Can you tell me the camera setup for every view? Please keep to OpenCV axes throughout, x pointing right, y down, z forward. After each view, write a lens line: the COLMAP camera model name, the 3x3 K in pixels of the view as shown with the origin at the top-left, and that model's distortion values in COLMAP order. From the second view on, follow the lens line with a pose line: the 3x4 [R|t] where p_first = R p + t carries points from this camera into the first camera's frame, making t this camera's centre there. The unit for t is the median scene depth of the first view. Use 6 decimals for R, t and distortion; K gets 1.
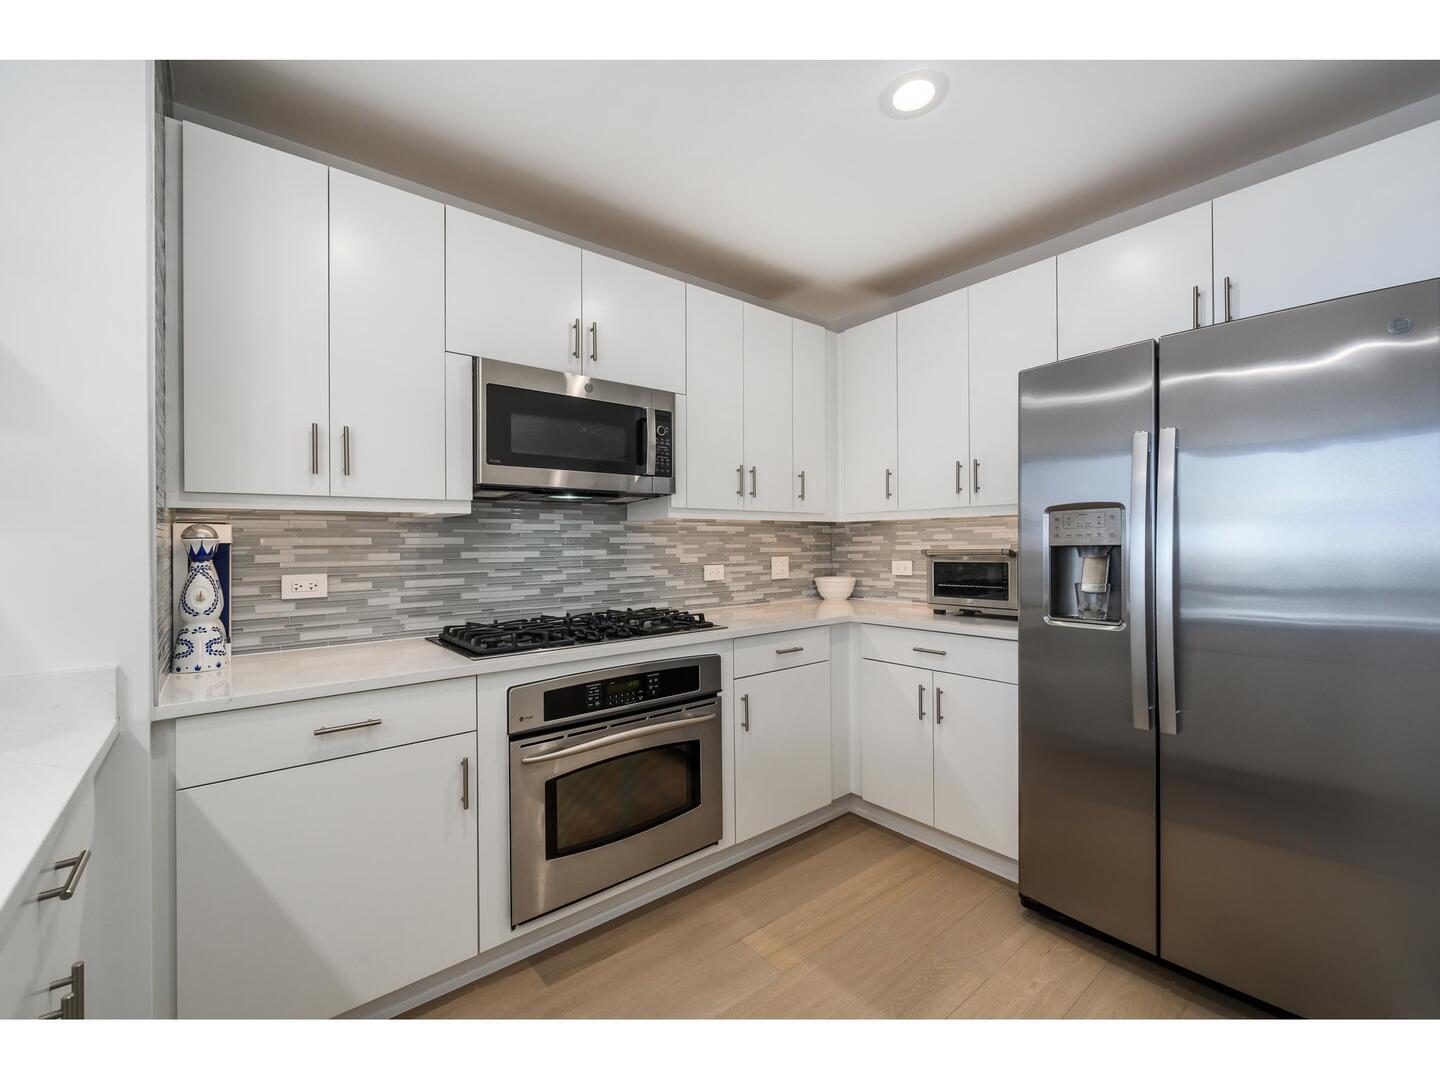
lens RADIAL K [[598.1, 0, 682.4], [0, 598.1, 546.3], [0, 0, 1]] dist [-0.009093, 0.000092]
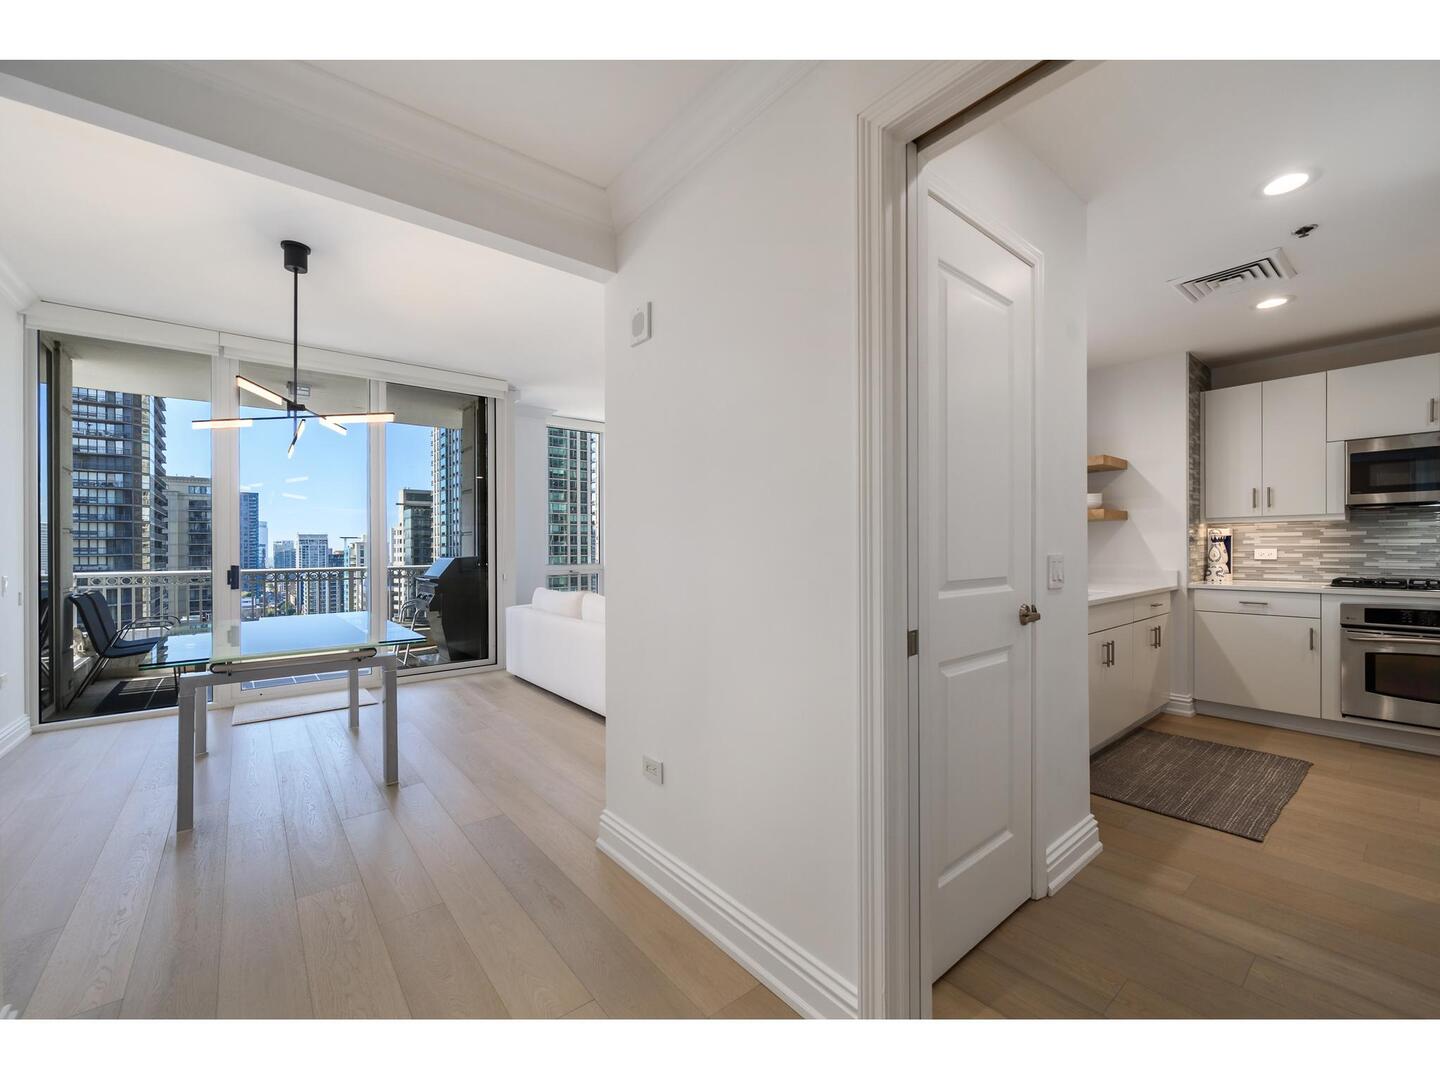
lens RADIAL K [[591.9, 0, 756.4], [0, 591.9, 542.5], [0, 0, 1]] dist [-0.000389, -0.000395]
pose [[0.056609, 0.008709, -0.998358, 1.530019], [0.006219, 0.999939, 0.009076, -0.009534], [0.998377, -0.006723, 0.056551, -1.082760]]
